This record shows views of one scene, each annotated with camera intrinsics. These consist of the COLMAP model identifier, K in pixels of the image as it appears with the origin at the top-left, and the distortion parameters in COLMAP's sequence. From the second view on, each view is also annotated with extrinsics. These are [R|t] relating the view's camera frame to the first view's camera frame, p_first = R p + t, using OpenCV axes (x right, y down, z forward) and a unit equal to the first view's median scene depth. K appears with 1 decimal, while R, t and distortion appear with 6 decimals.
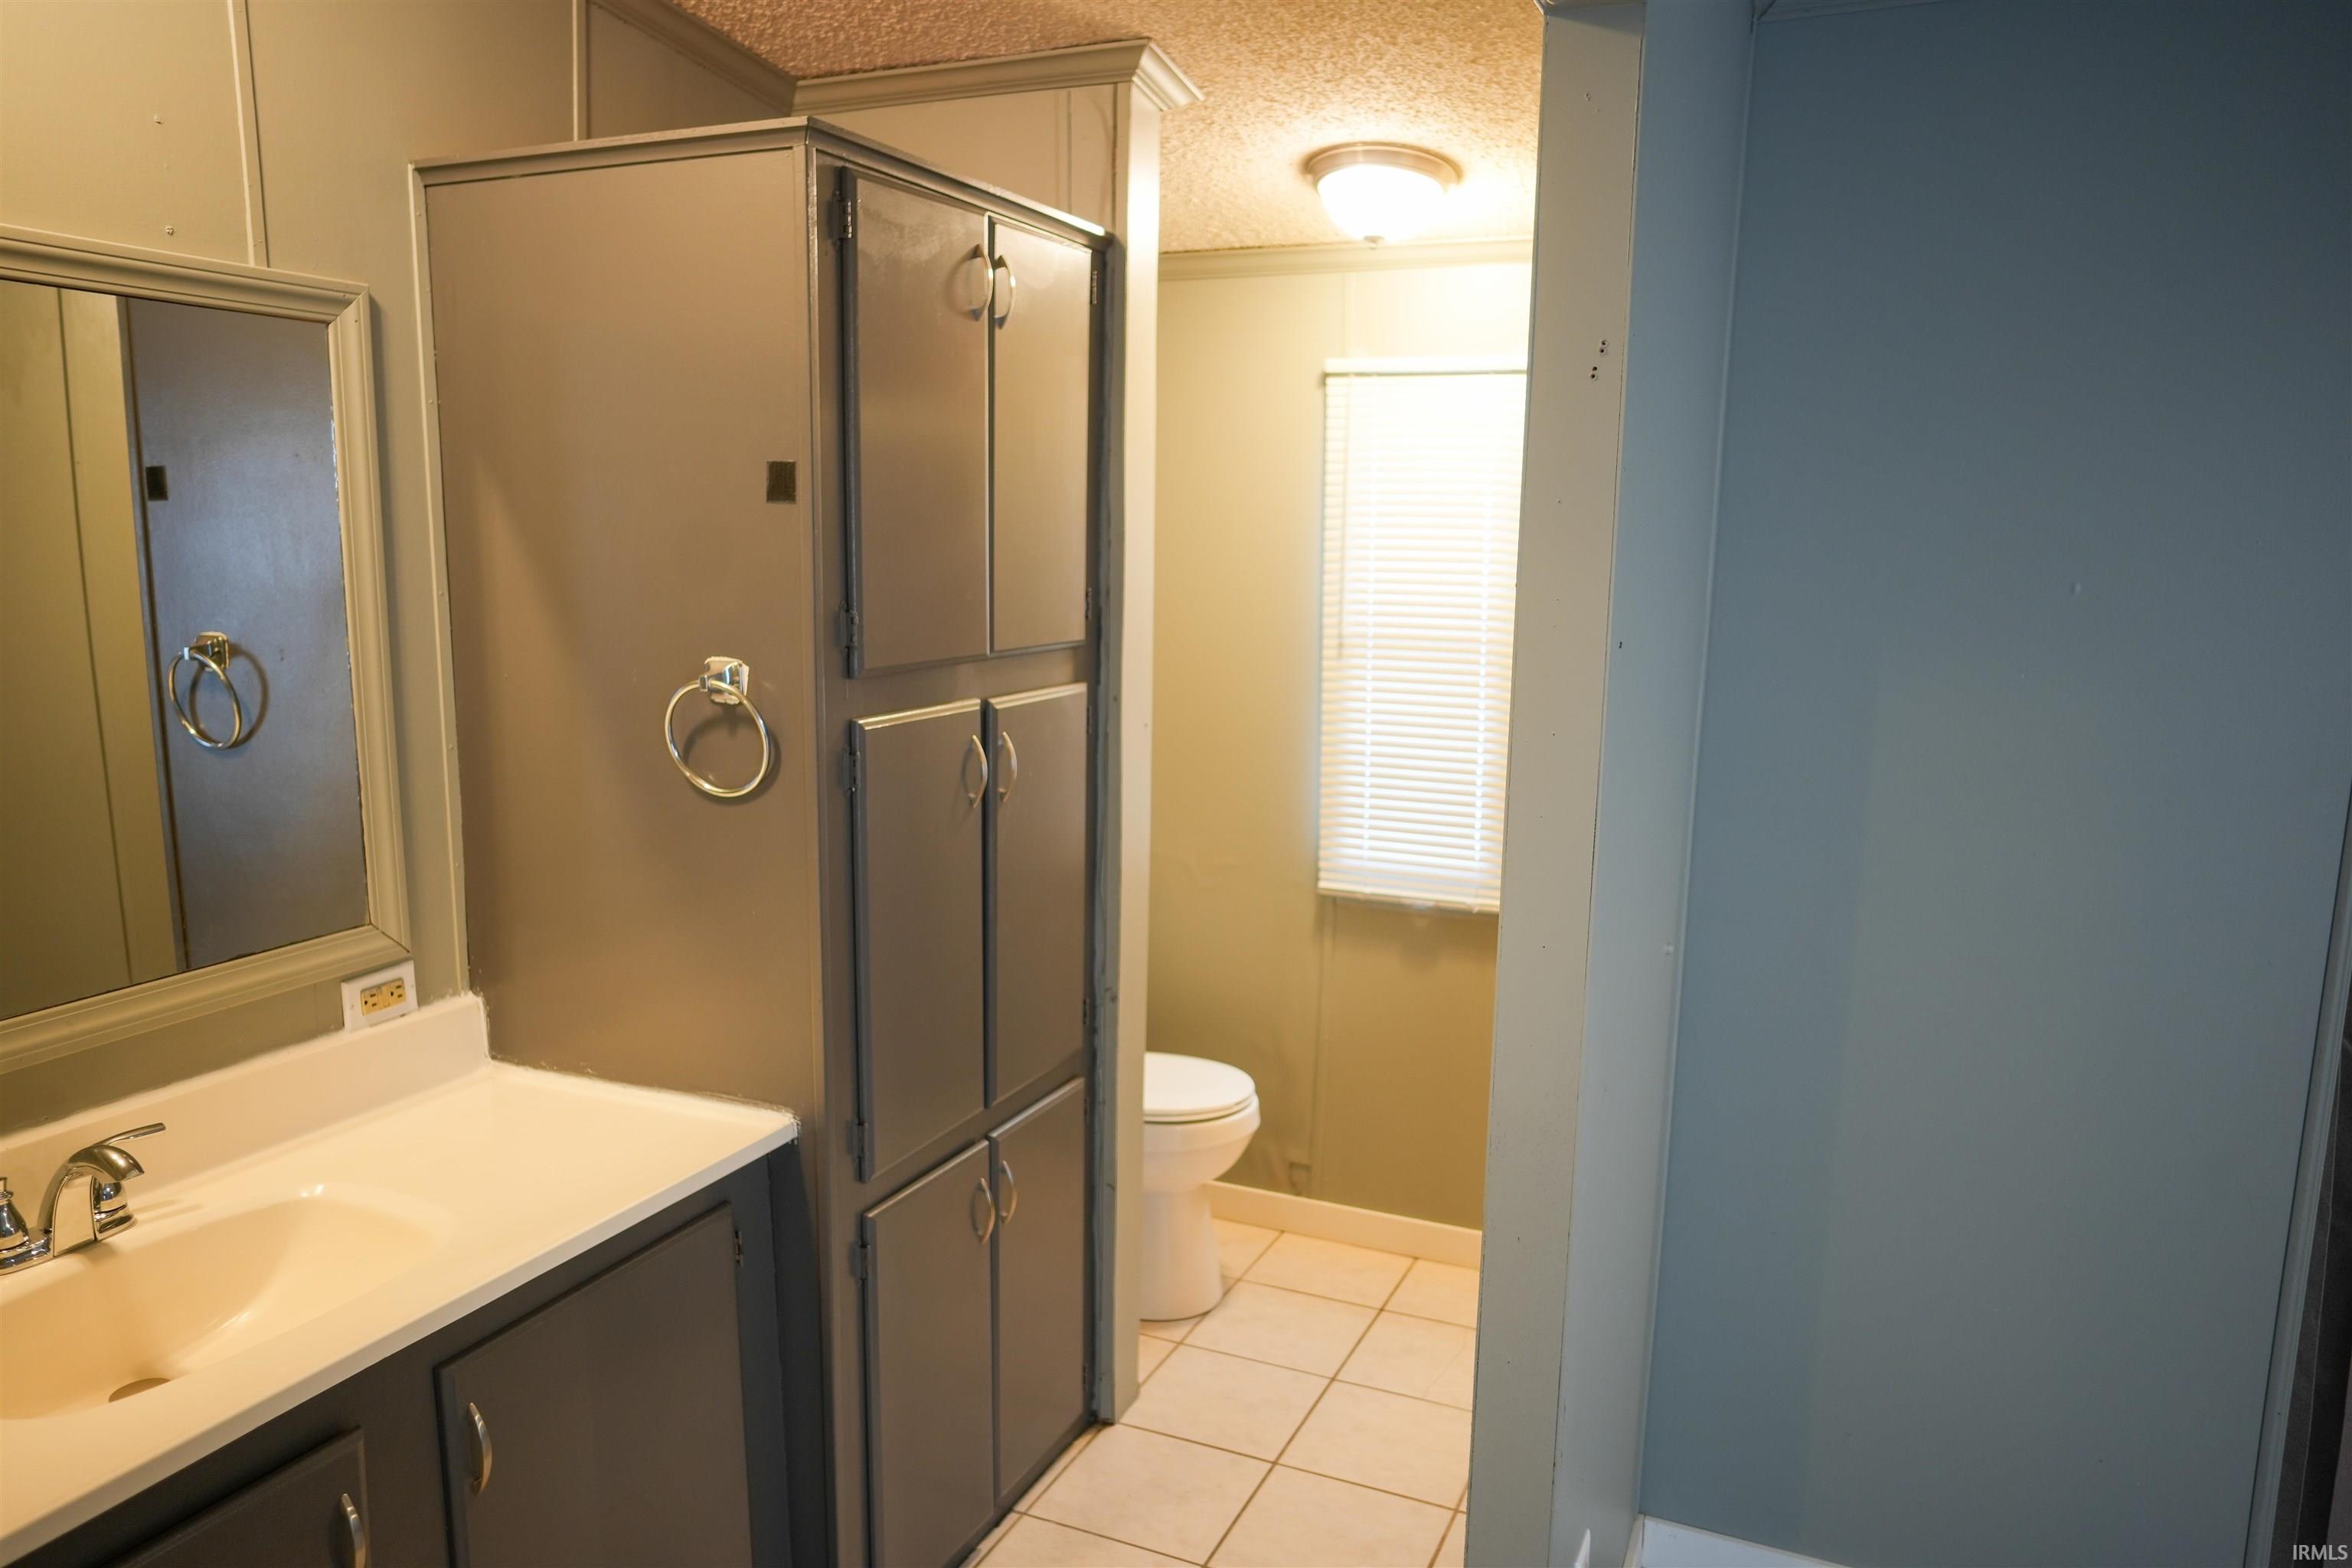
lens RADIAL K [[1620.7, 0, 1177.7], [0, 1620.7, 804.1], [0, 0, 1]] dist [-0.052472, 0.066611]
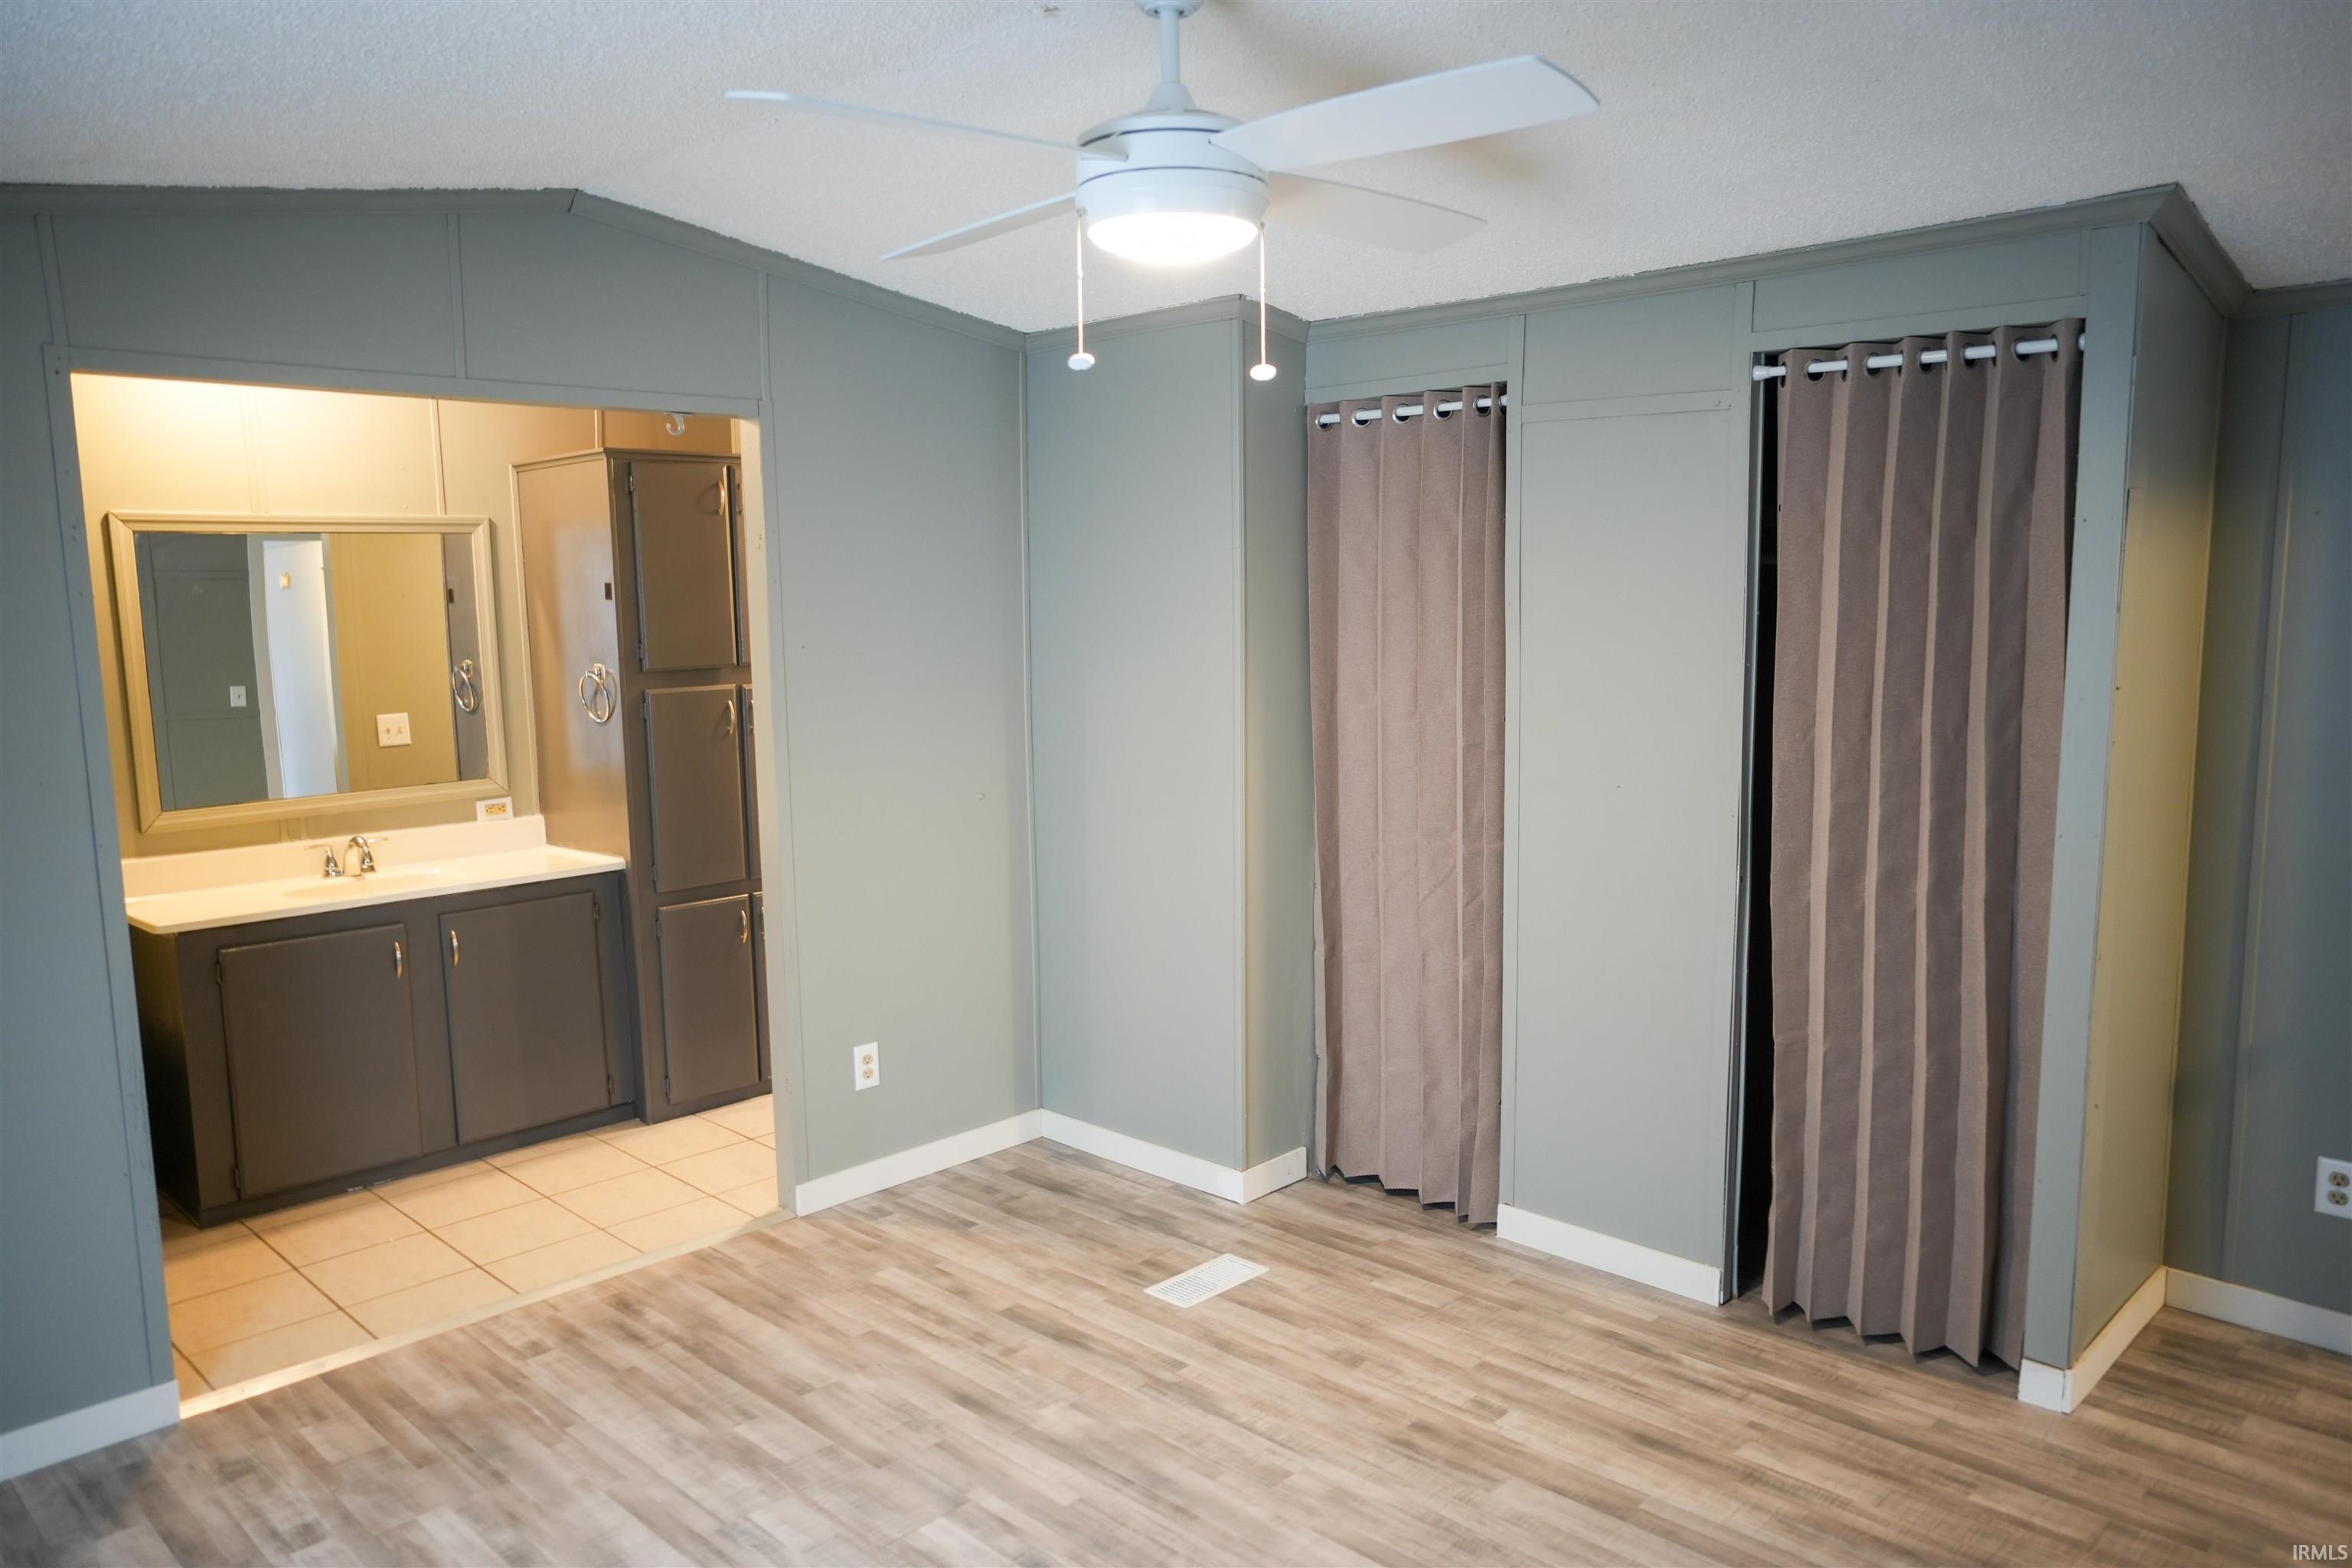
lens RADIAL K [[1620.7, 0, 1170.2], [0, 1620.7, 797.8], [0, 0, 1]] dist [-0.052472, 0.066611]
pose [[0.935414, 0.014376, -0.353262, 0.771987], [-0.027040, 0.999155, -0.030941, 0.089764], [0.352519, 0.038495, 0.935013, -0.528260]]
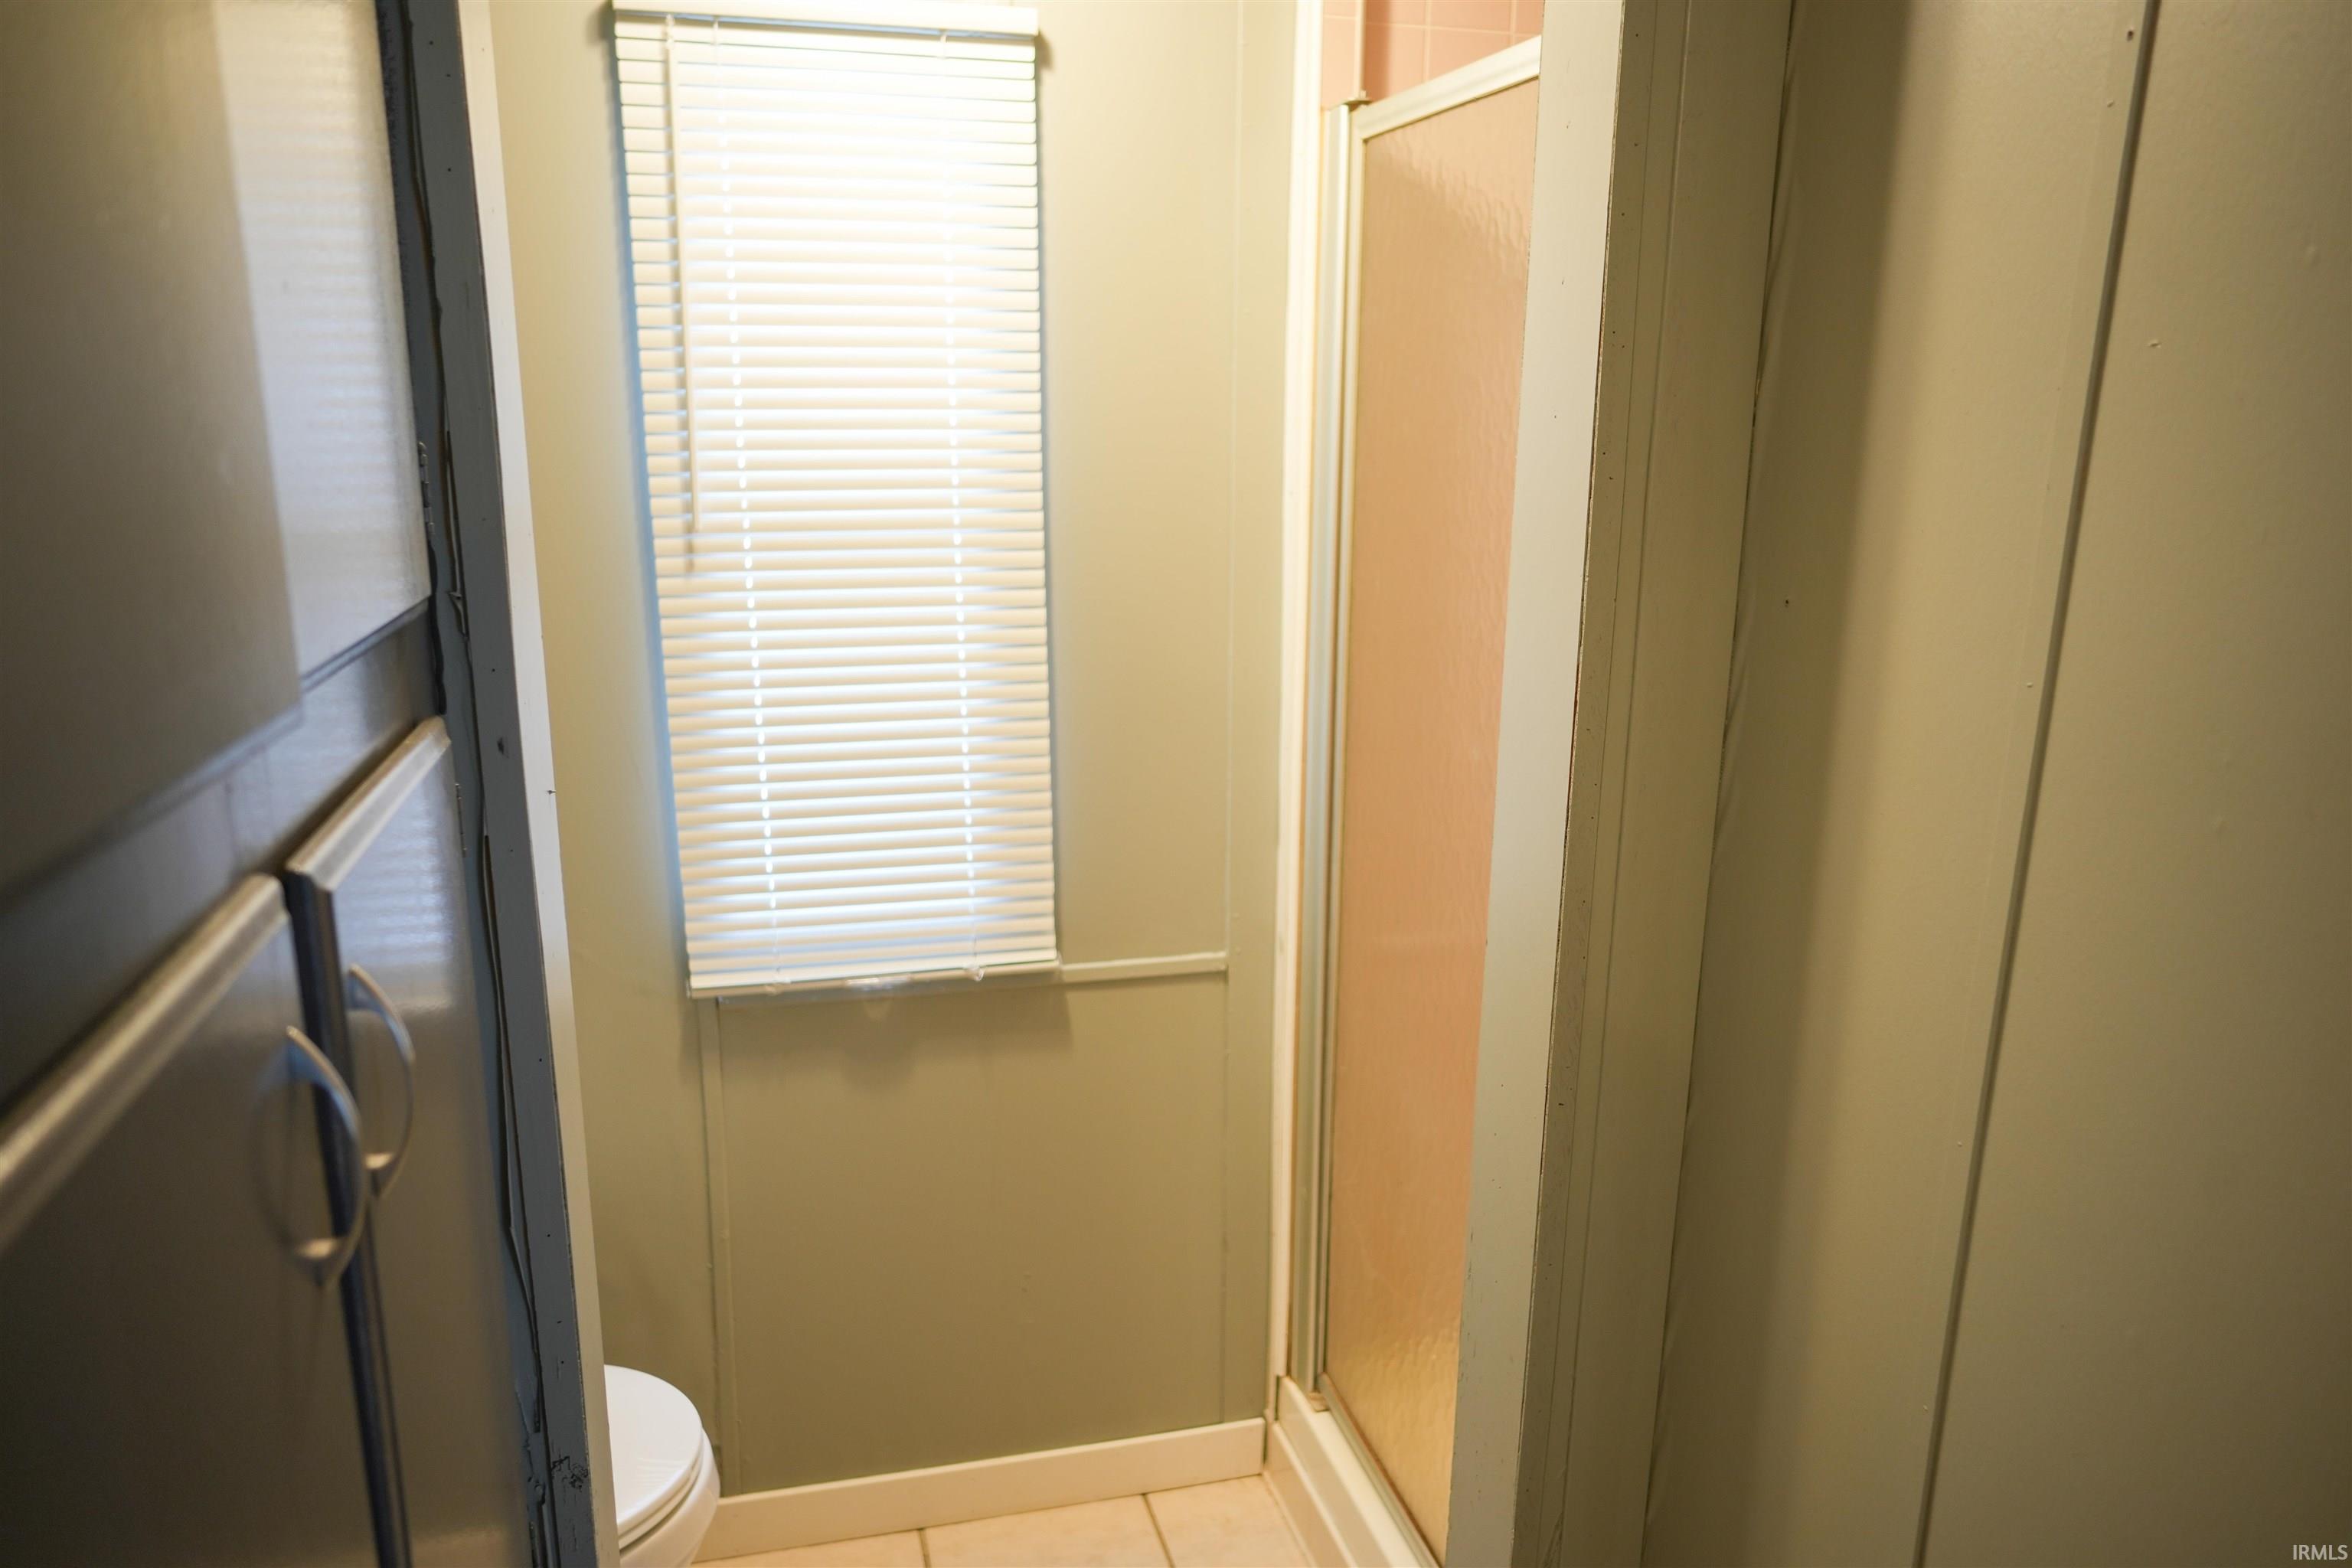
lens RADIAL K [[1620.7, 0, 1163.6], [0, 1620.7, 789.4], [0, 0, 1]] dist [-0.052472, 0.066611]
pose [[0.786695, -0.156943, 0.597060, -0.110136], [0.112123, 0.987384, 0.111809, -0.062731], [-0.607075, -0.021015, 0.794367, 0.488227]]
